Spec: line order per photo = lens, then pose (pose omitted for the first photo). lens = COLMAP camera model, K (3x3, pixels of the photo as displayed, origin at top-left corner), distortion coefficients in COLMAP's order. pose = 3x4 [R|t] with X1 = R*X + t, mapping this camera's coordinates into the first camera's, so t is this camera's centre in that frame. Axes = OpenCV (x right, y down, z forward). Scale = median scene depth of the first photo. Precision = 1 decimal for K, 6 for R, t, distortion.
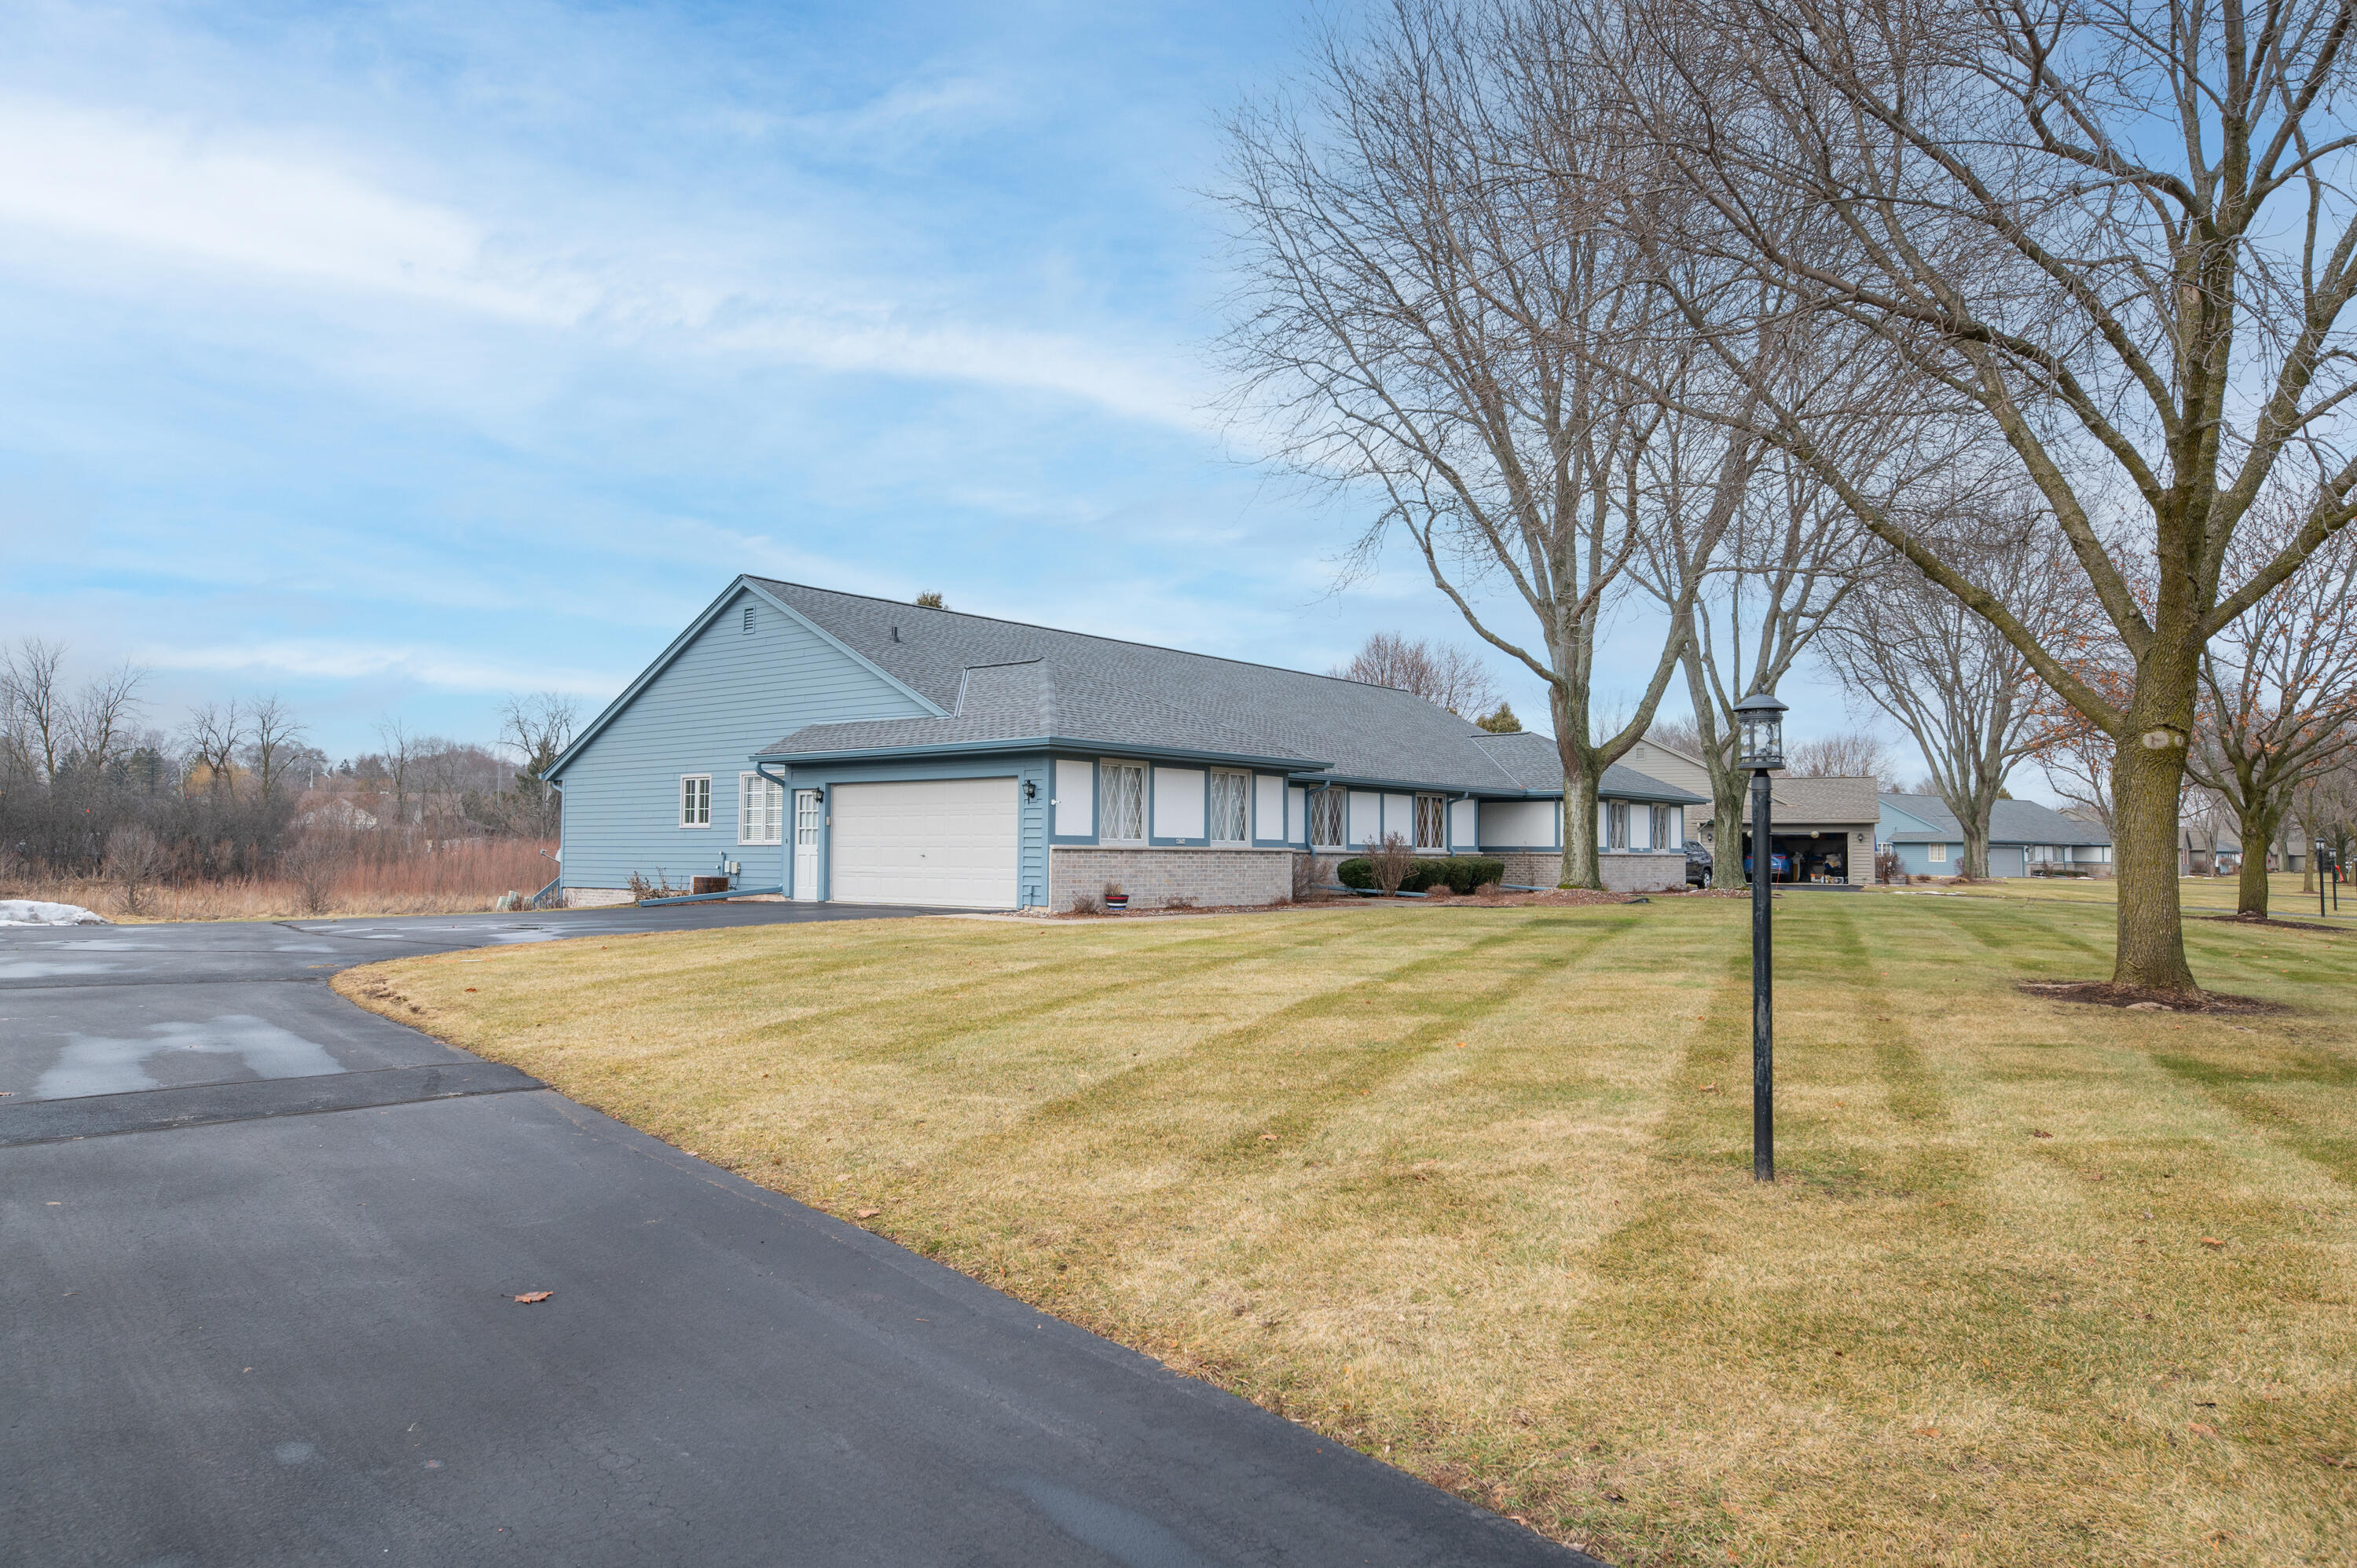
lens RADIAL K [[1528.1, 0, 1178.5], [0, 1528.1, 784.0], [0, 0, 1]] dist [0.008971, 0.001402]
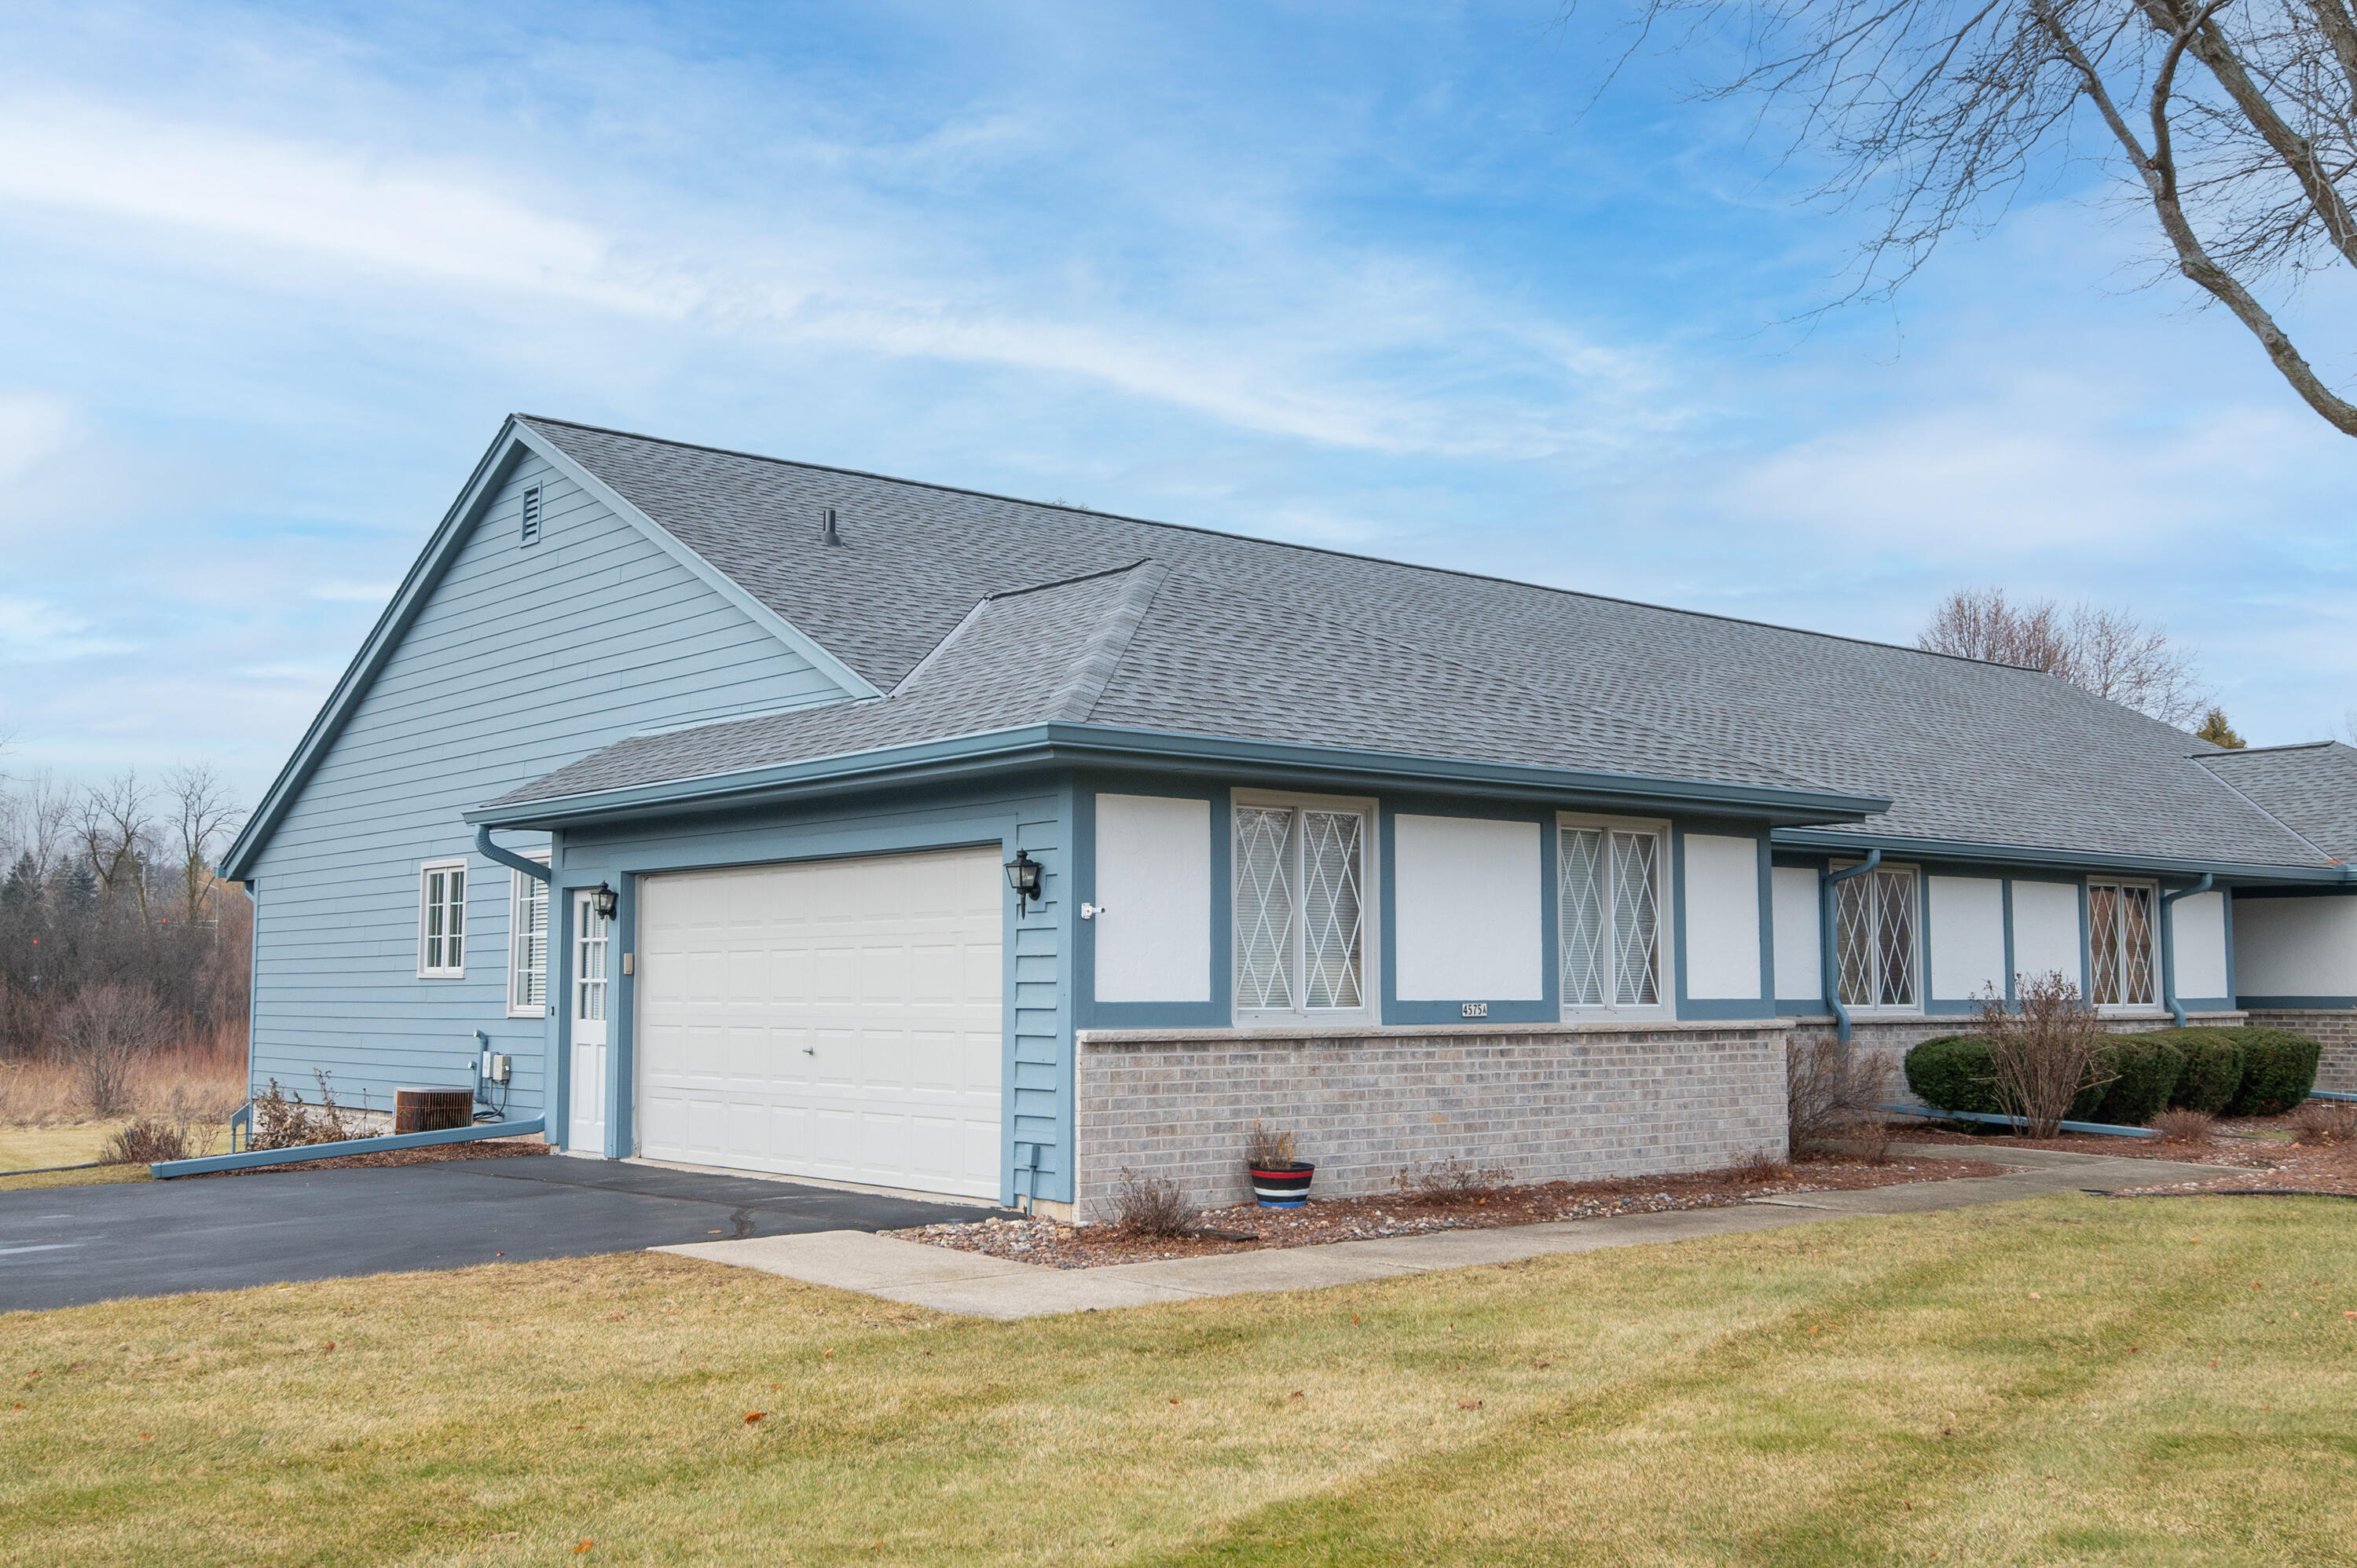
lens RADIAL K [[2338.9, 0, 1178.5], [0, 2338.9, 784.0], [0, 0, 1]] dist [0.003196, 0.010476]
pose [[0.981739, -0.024045, -0.188707, 0.037611], [0.016063, 0.998915, -0.043716, 0.005576], [0.189553, 0.039886, 0.981060, 0.394428]]
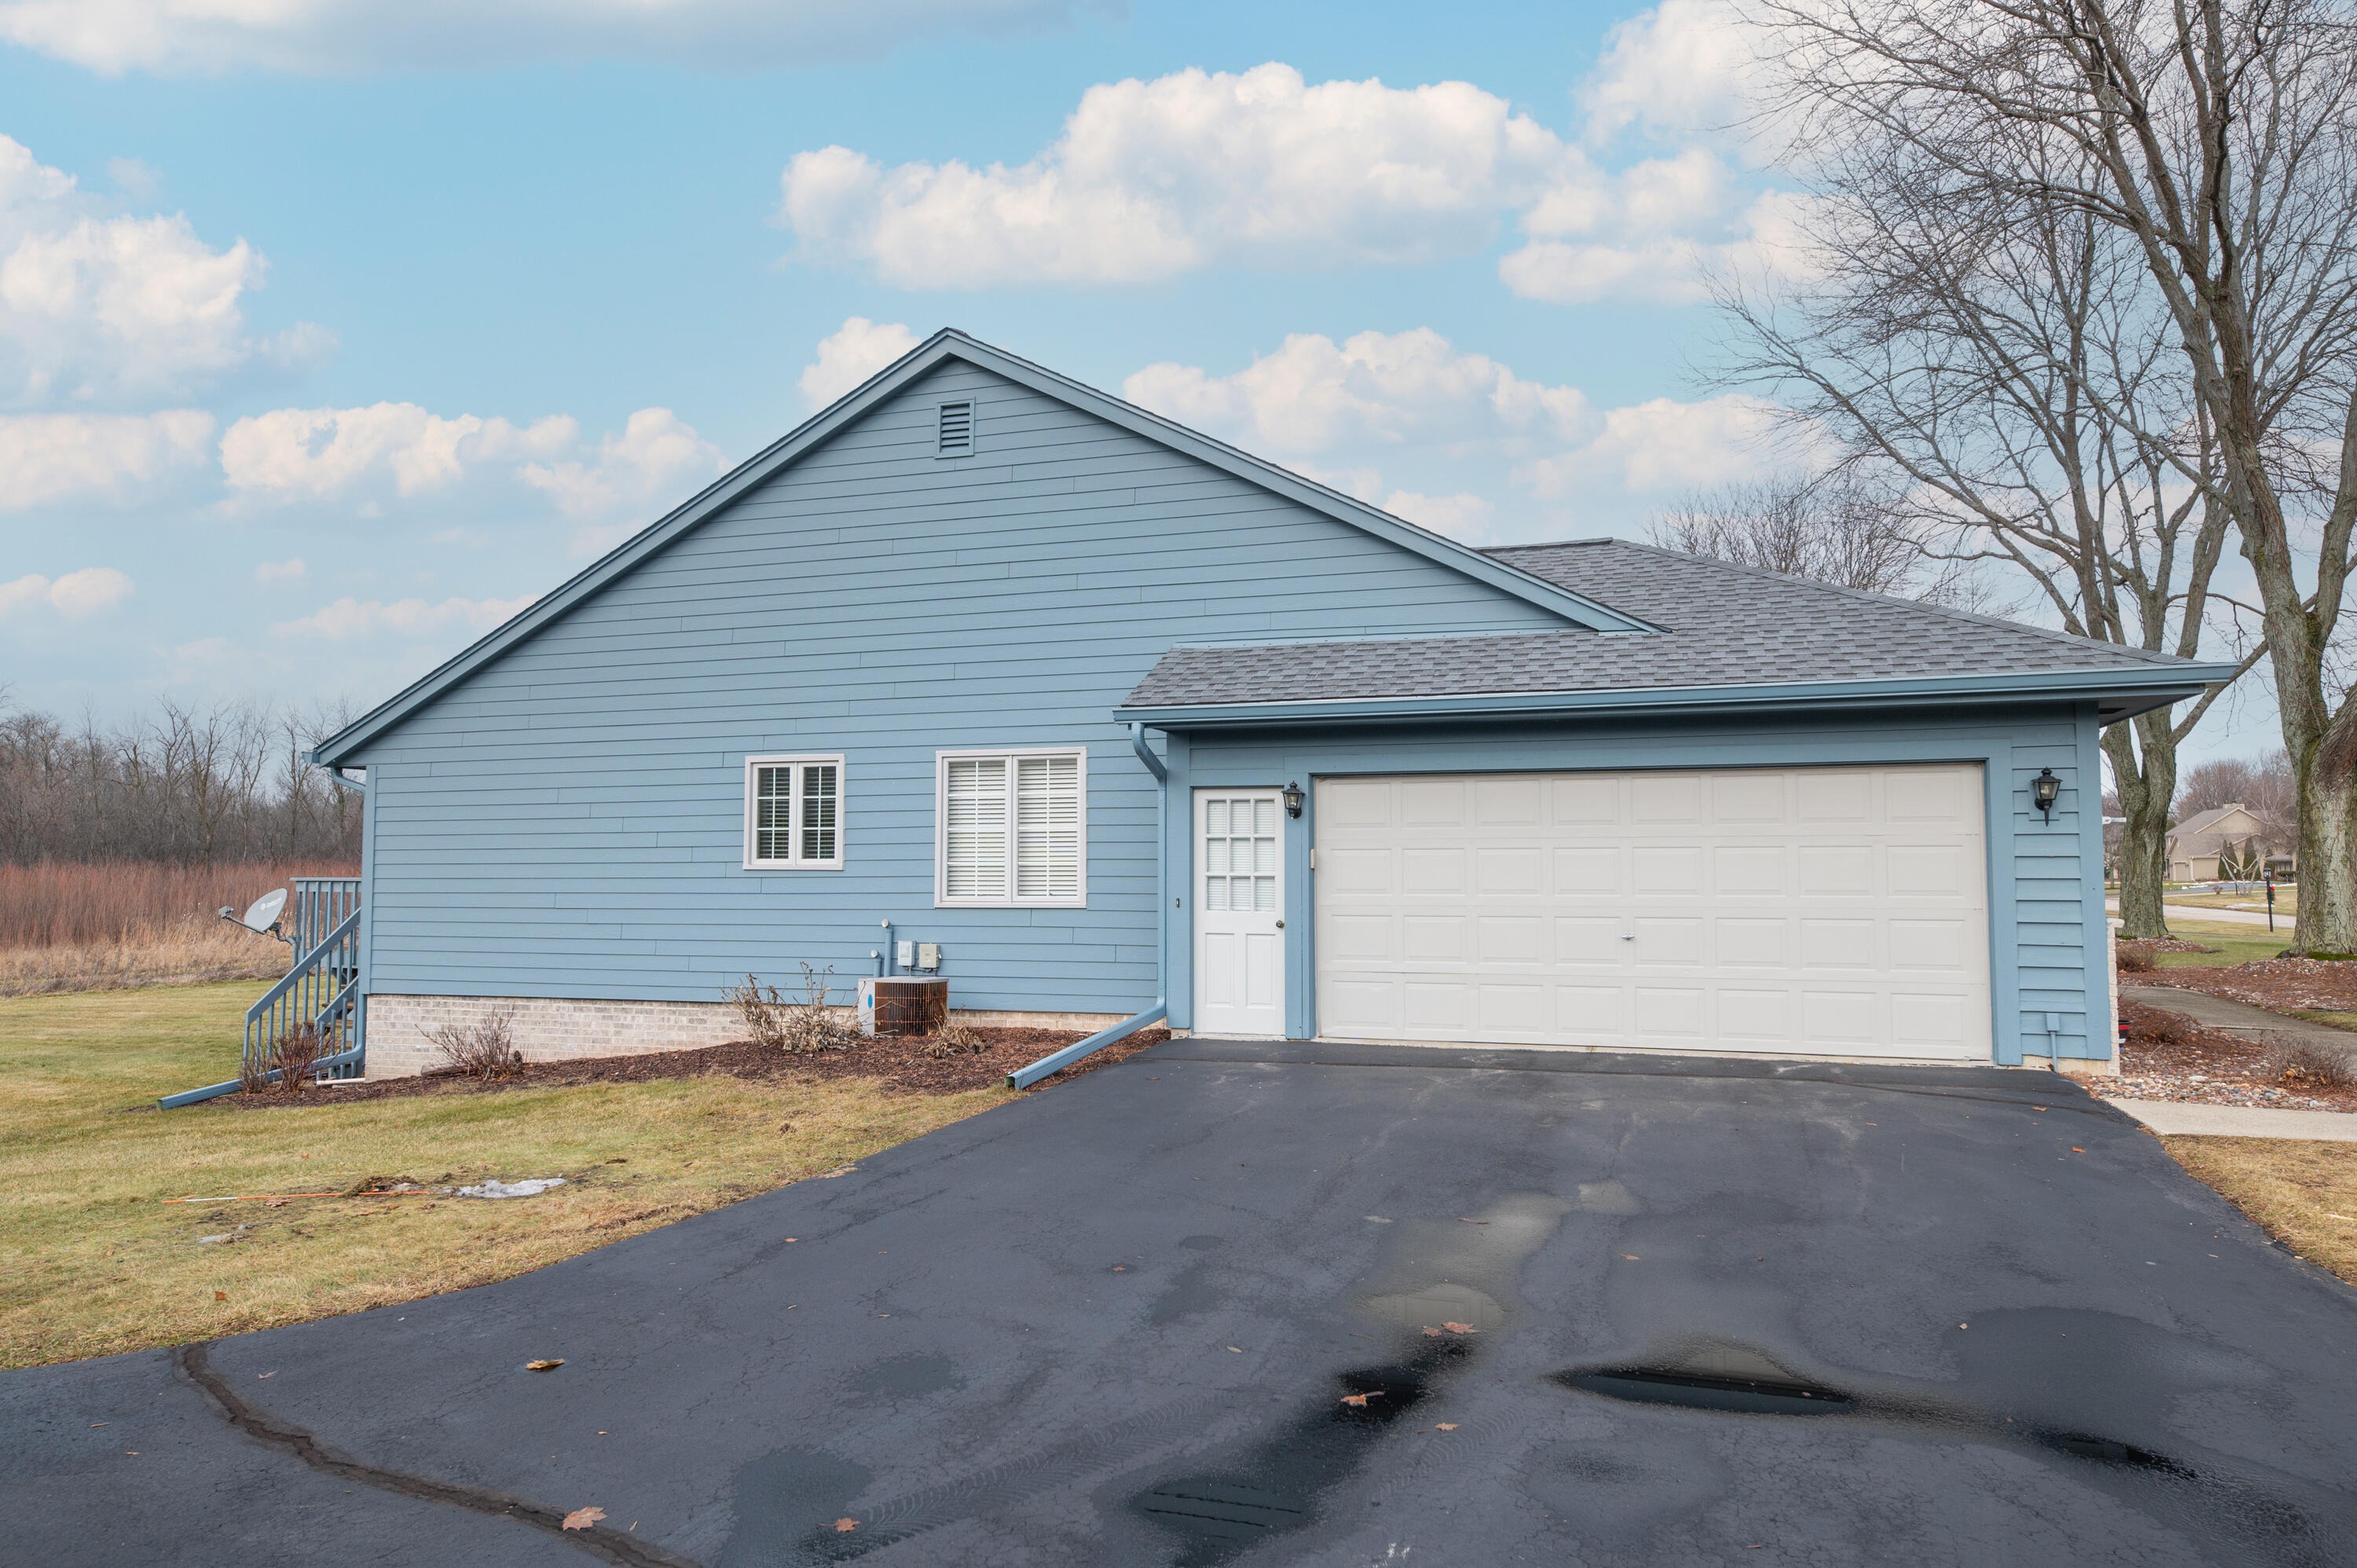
lens RADIAL K [[1528.1, 0, 1178.5], [0, 1528.1, 784.0], [0, 0, 1]] dist [0.008971, 0.001402]
pose [[0.935325, 0.009789, 0.353655, -0.414951], [-0.007563, 0.999942, -0.007673, 0.005938], [-0.353710, 0.004502, 0.935344, 0.581958]]
